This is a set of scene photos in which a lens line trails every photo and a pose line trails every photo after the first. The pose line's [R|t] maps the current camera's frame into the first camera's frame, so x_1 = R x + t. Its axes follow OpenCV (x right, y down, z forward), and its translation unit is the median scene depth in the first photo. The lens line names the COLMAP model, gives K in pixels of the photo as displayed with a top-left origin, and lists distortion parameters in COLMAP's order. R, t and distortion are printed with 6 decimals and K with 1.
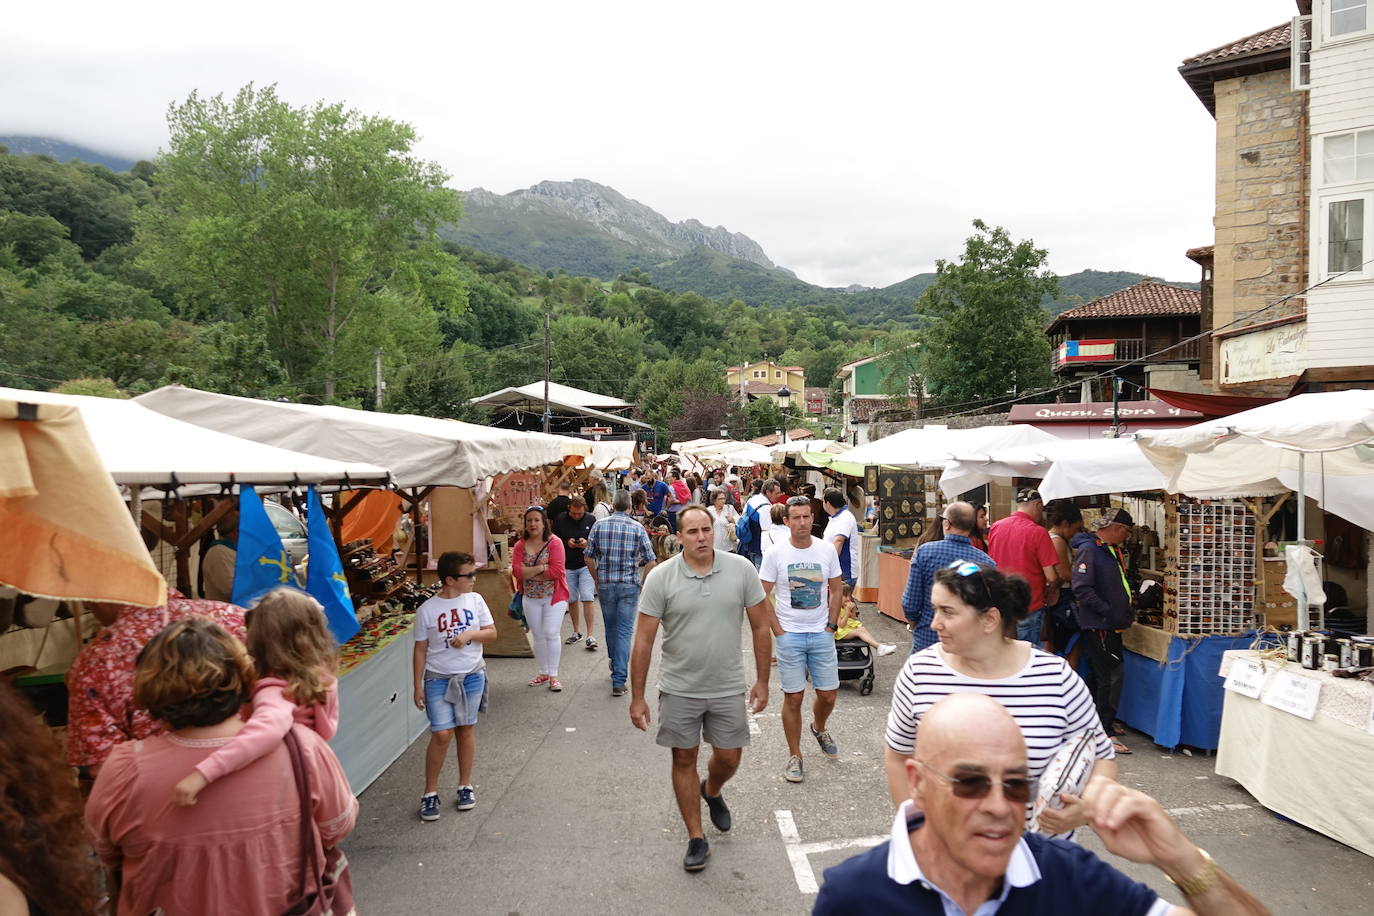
lens RADIAL K [[1225.1, 0, 687.0], [0, 1225.1, 458.0], [0, 0, 1]] dist [0.073023, -0.001050]
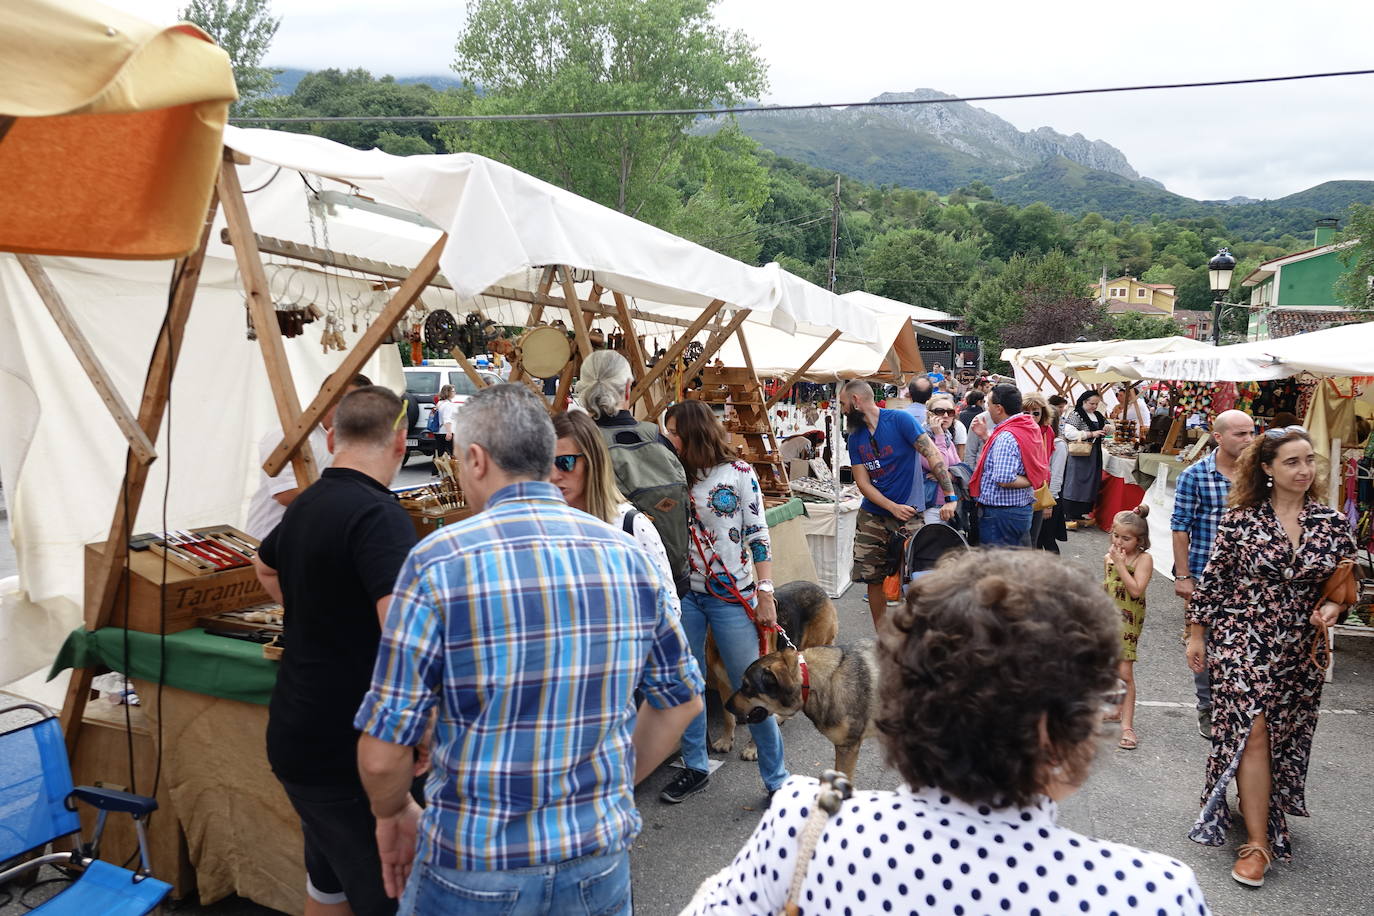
lens RADIAL K [[1049.4, 0, 658.2], [0, 1049.4, 453.3], [0, 0, 1]] dist [-0.003931, 0.002805]
pose [[0.944610, 0.067089, -0.321265, -0.000971], [-0.045208, 0.996151, 0.075097, 0.002784], [0.325067, -0.056413, 0.944007, 0.170701]]
